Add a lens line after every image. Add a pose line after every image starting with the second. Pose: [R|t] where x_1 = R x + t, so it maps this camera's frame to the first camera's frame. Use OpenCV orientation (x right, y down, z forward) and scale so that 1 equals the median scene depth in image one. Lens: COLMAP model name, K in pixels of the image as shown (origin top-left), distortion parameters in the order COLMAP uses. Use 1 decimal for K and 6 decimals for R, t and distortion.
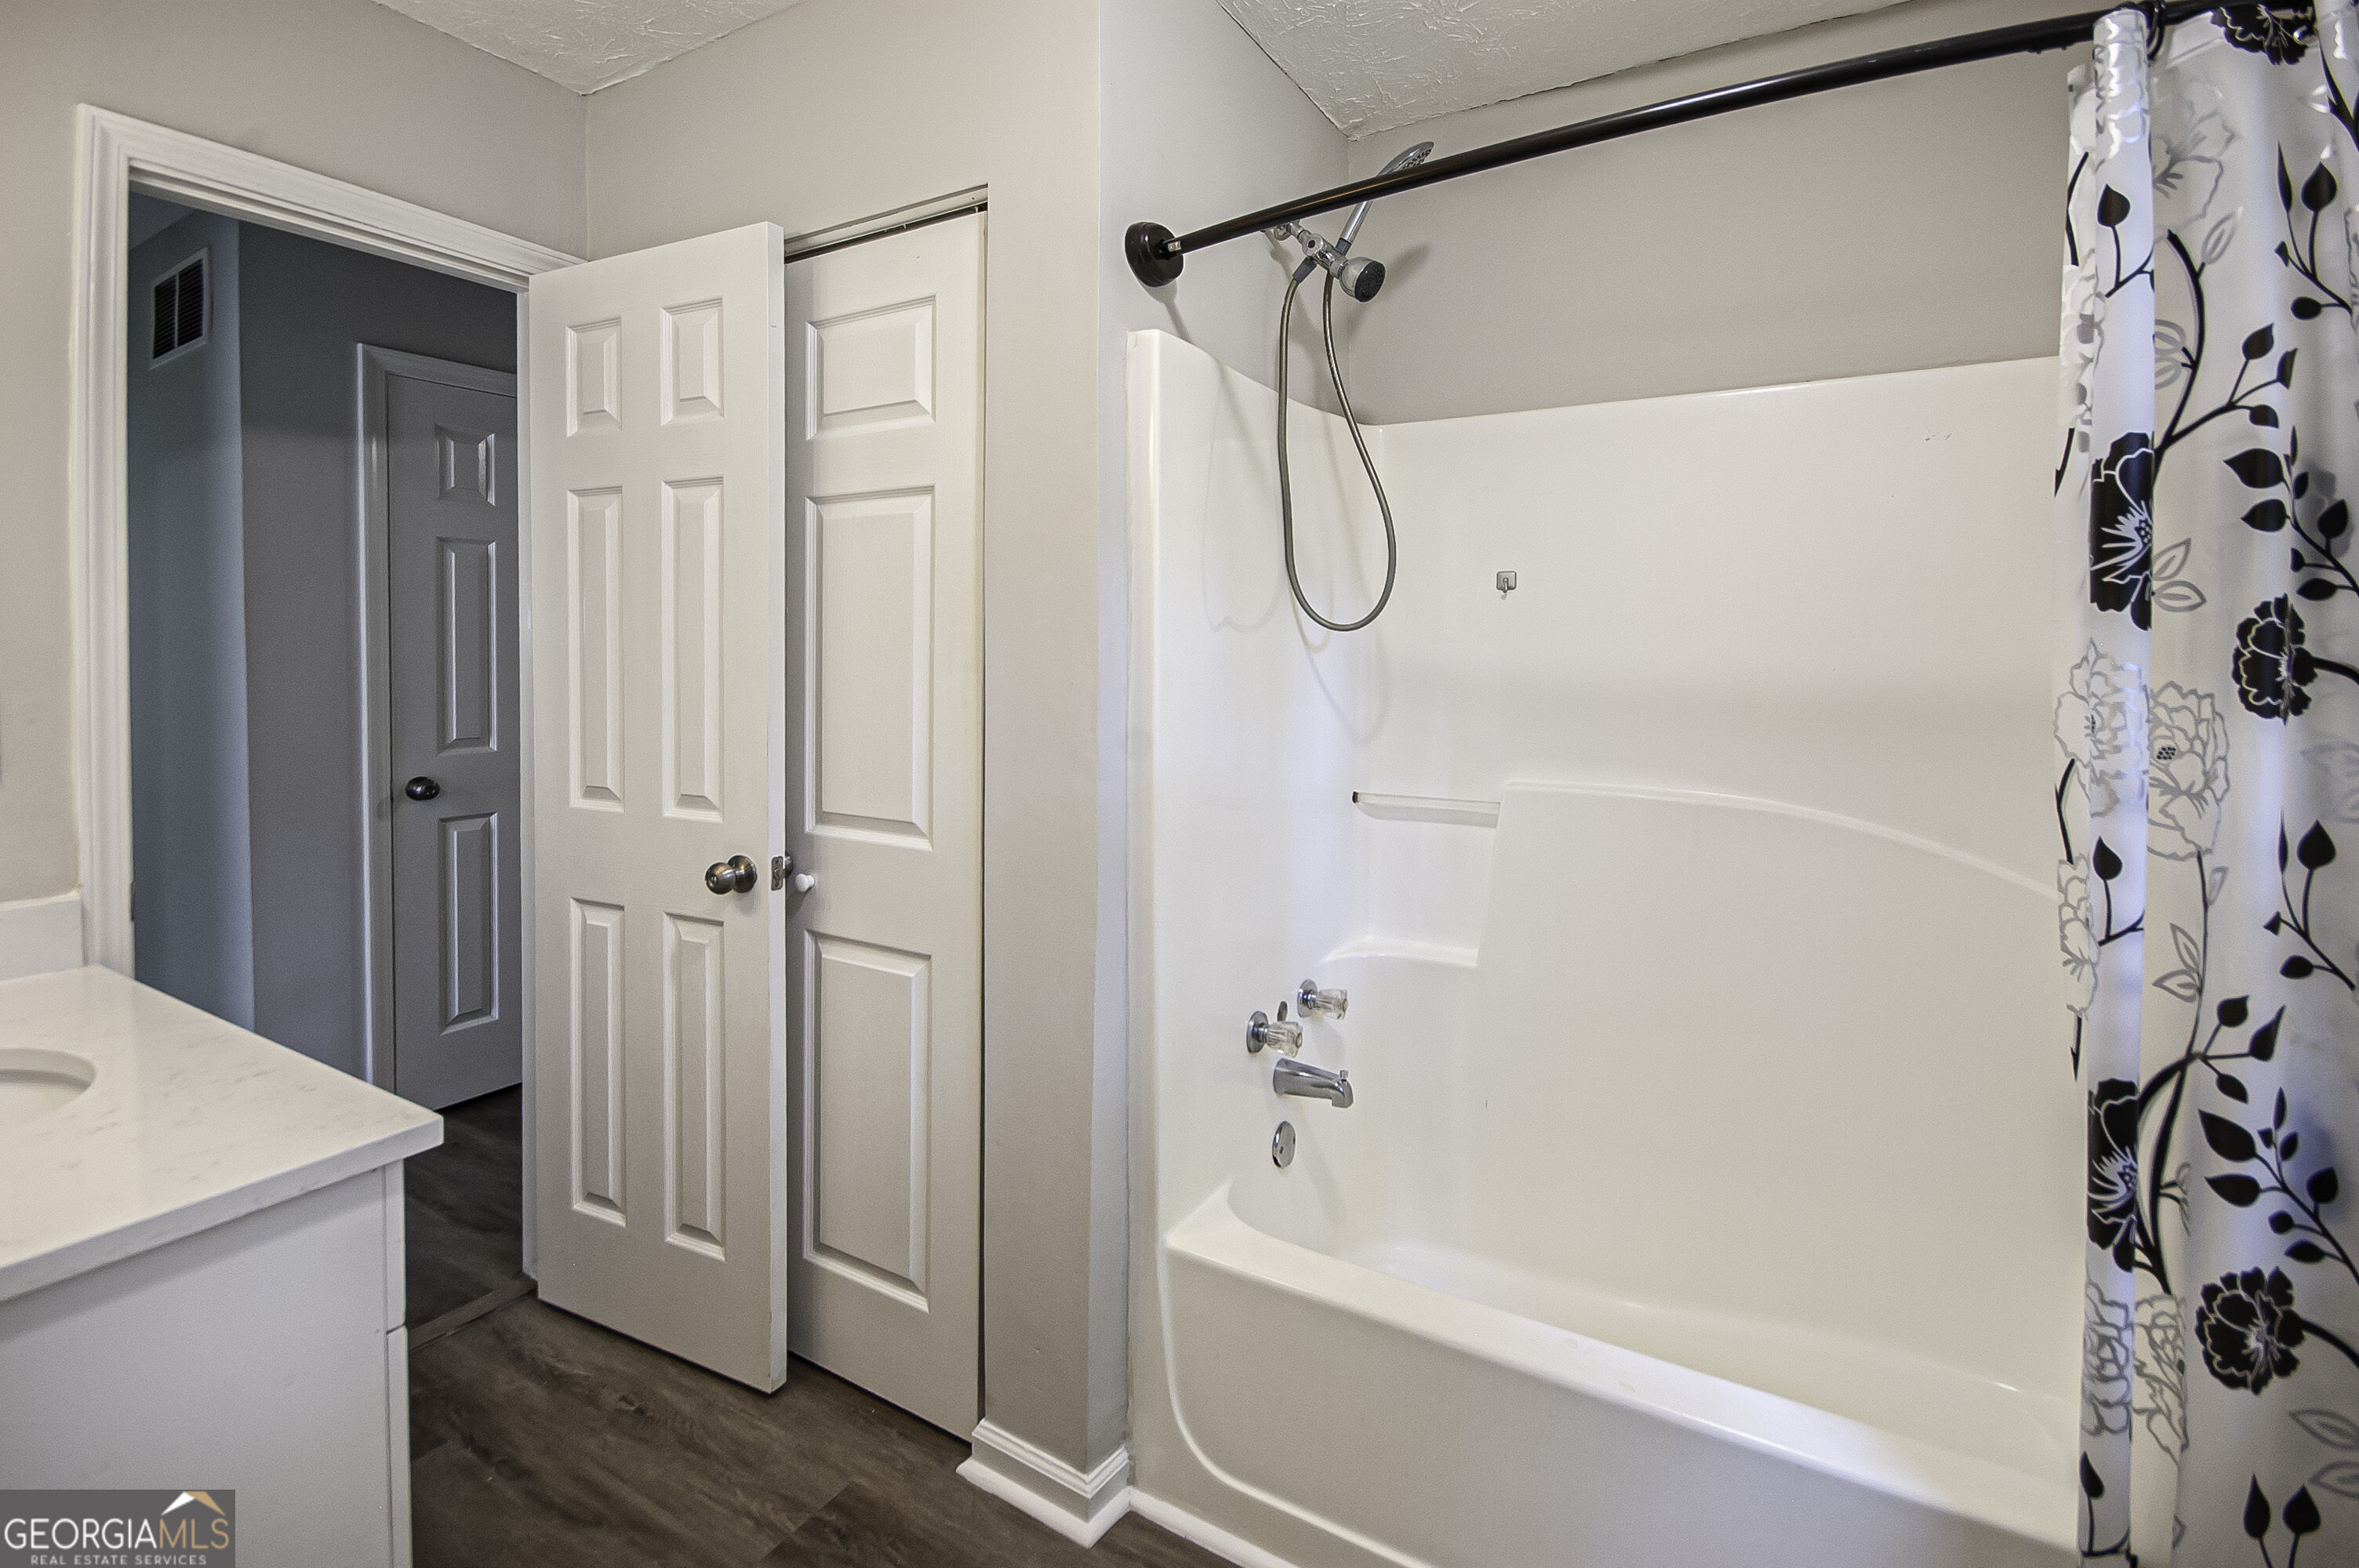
lens RADIAL K [[1044.8, 0, 1108.8], [0, 1044.8, 679.4], [0, 0, 1]] dist [0.000775, -0.006395]
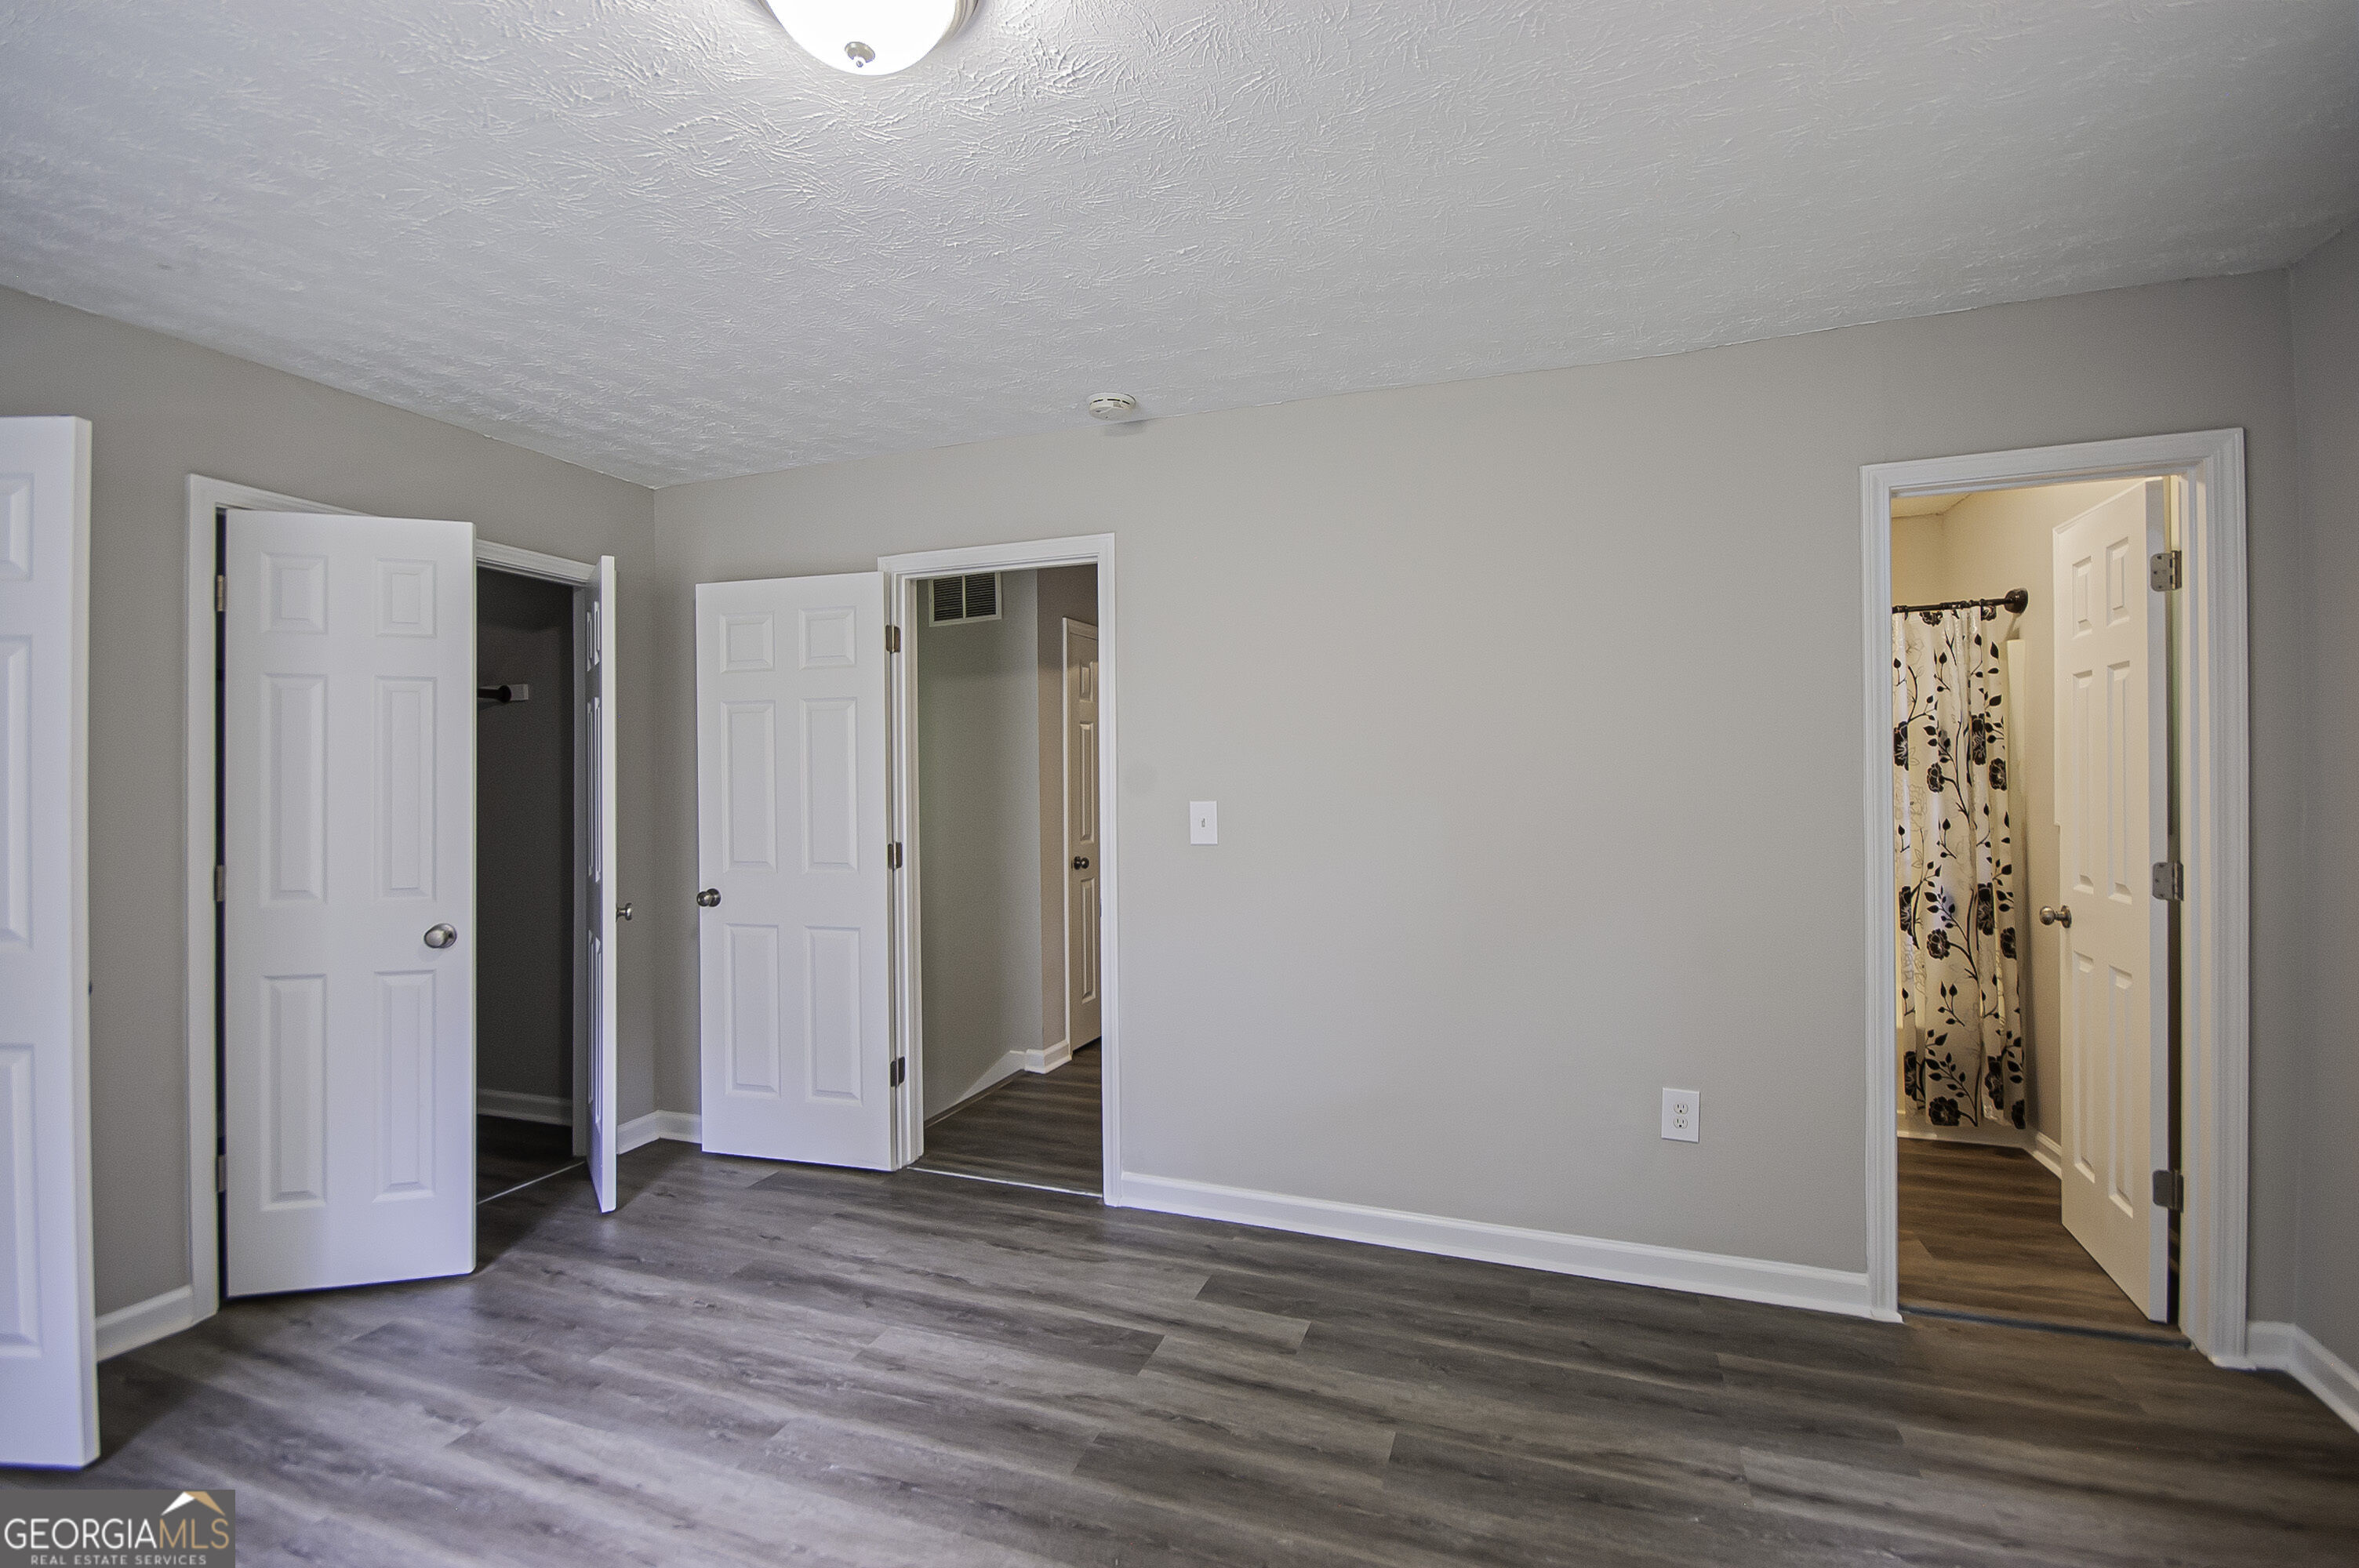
lens RADIAL K [[1037.9, 0, 1179.5], [0, 1037.9, 784.0], [0, 0, 1]] dist [0.028276, -0.016882]
pose [[0.975612, -0.008358, 0.219342, -2.583765], [0.014823, 0.999502, -0.027847, 0.070624], [-0.219000, 0.030420, 0.975251, -2.284331]]
